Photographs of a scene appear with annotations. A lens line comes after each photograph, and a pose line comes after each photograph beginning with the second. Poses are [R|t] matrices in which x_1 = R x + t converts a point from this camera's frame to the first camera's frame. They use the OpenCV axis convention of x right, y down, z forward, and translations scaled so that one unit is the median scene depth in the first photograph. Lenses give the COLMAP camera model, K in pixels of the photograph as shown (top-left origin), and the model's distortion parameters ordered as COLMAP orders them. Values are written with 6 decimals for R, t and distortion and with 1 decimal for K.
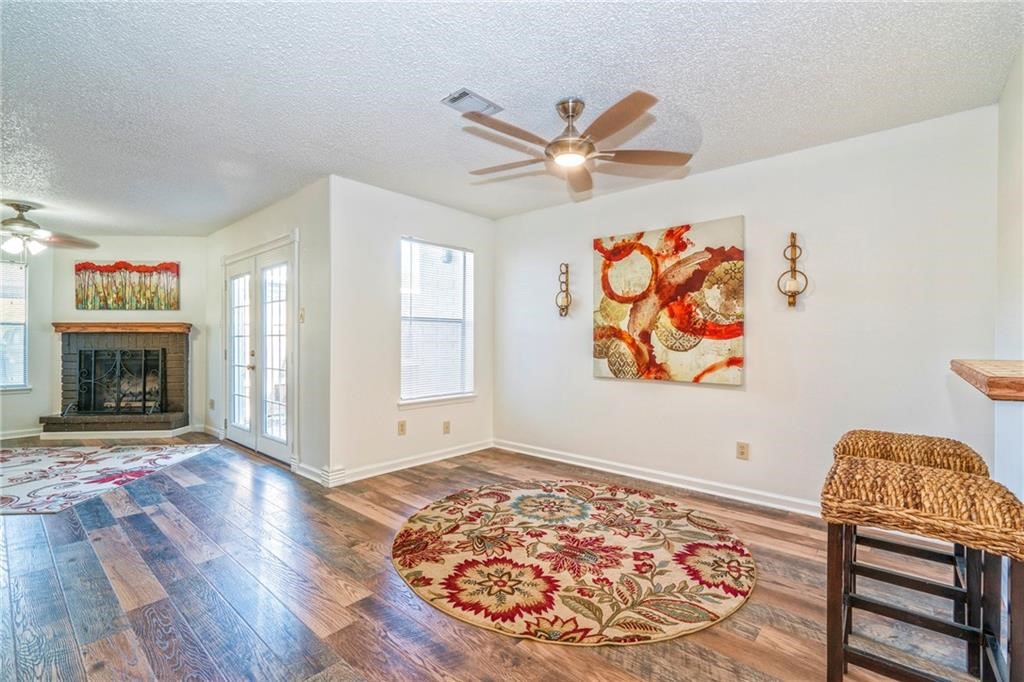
lens RADIAL K [[458.9, 0, 508.4], [0, 458.9, 340.8], [0, 0, 1]] dist [0.000620, -0.000092]
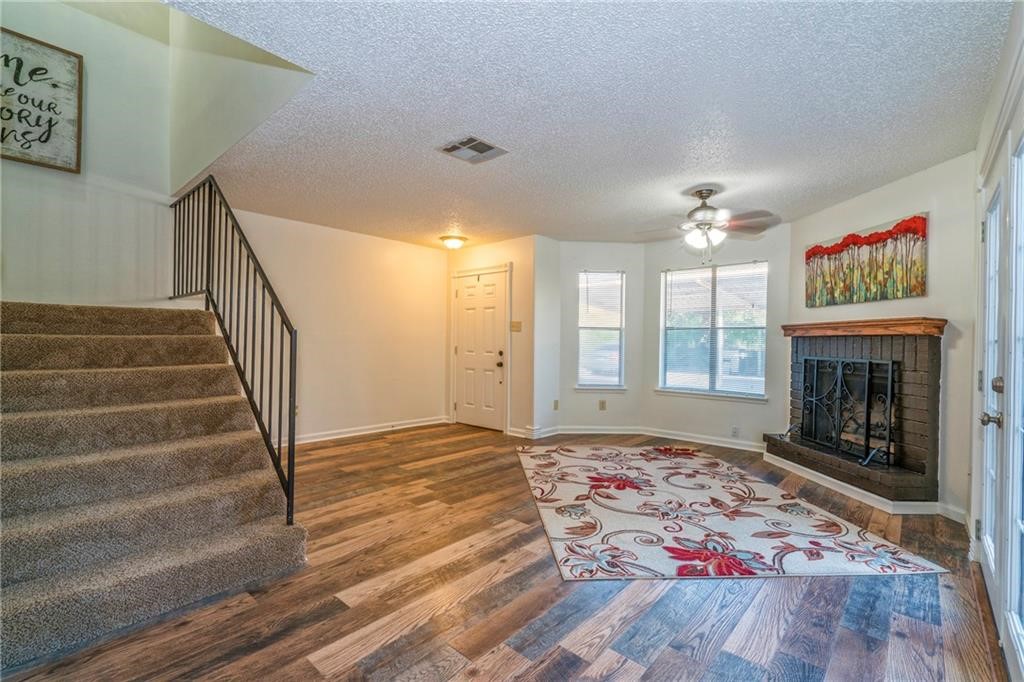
lens RADIAL K [[458.9, 0, 508.4], [0, 458.9, 340.8], [0, 0, 1]] dist [0.000620, -0.000092]
pose [[-0.015139, -0.000287, -0.999885, -0.235999], [-0.015496, 0.999880, -0.000052, -0.005052], [0.999765, 0.015493, -0.015142, 0.862877]]
